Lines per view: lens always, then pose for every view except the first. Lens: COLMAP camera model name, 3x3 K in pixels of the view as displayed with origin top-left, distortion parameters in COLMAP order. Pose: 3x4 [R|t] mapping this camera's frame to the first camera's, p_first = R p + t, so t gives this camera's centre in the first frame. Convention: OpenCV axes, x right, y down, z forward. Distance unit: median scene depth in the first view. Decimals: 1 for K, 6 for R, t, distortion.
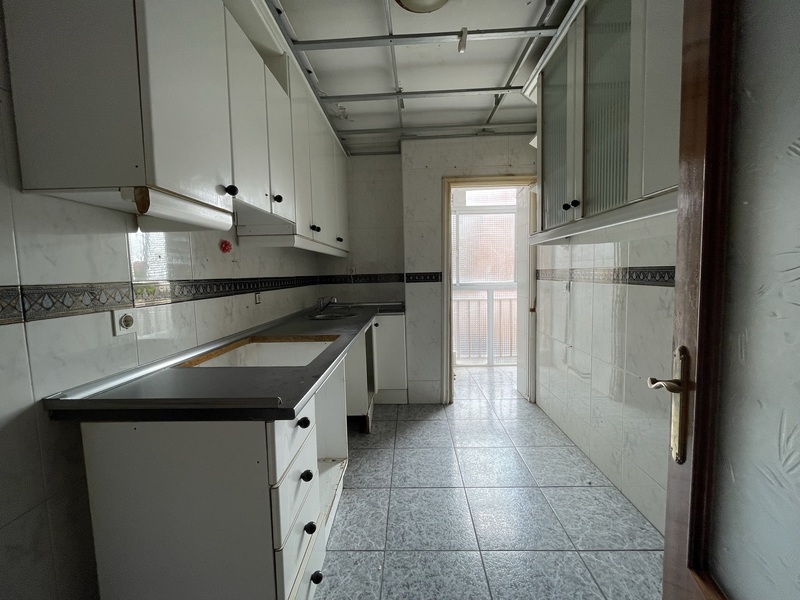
lens RADIAL K [[322.0, 0, 399.5], [0, 322.0, 297.6], [0, 0, 1]] dist [-0.000753, -0.001265]
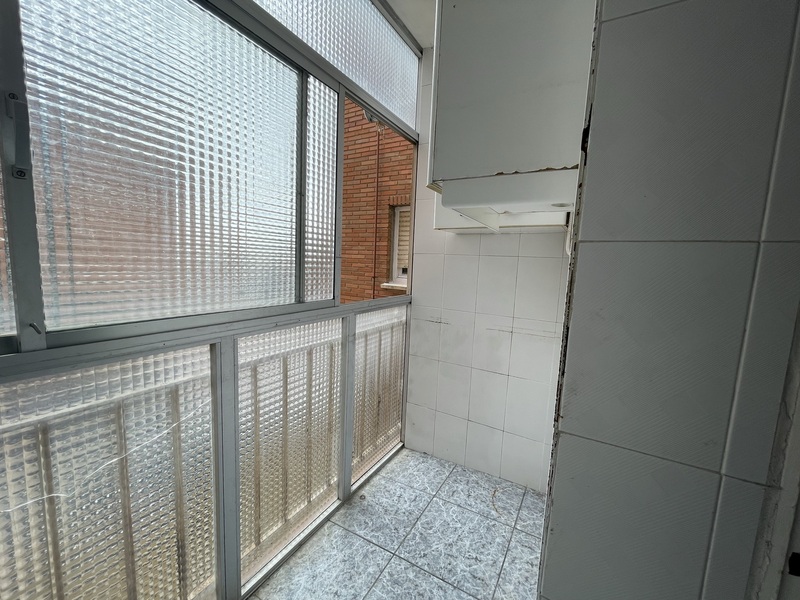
lens RADIAL K [[322.0, 0, 399.9], [0, 322.0, 298.1], [0, 0, 1]] dist [-0.000753, -0.001265]
pose [[0.468431, -0.062560, 0.881283, 0.243635], [0.016879, 0.997942, 0.061869, -0.122828], [-0.883339, -0.014106, 0.468522, 1.420272]]
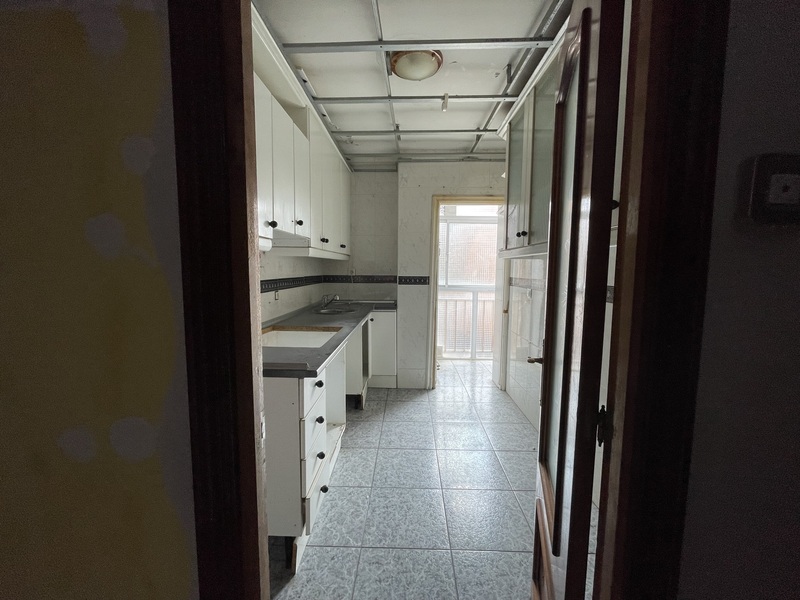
lens RADIAL K [[322.0, 0, 398.3], [0, 322.0, 297.9], [0, 0, 1]] dist [-0.000753, -0.001265]
pose [[0.999427, 0.033576, 0.004170, 0.020800], [-0.033641, 0.999297, 0.016571, -0.020941], [-0.003611, -0.016702, 0.999854, -0.210448]]
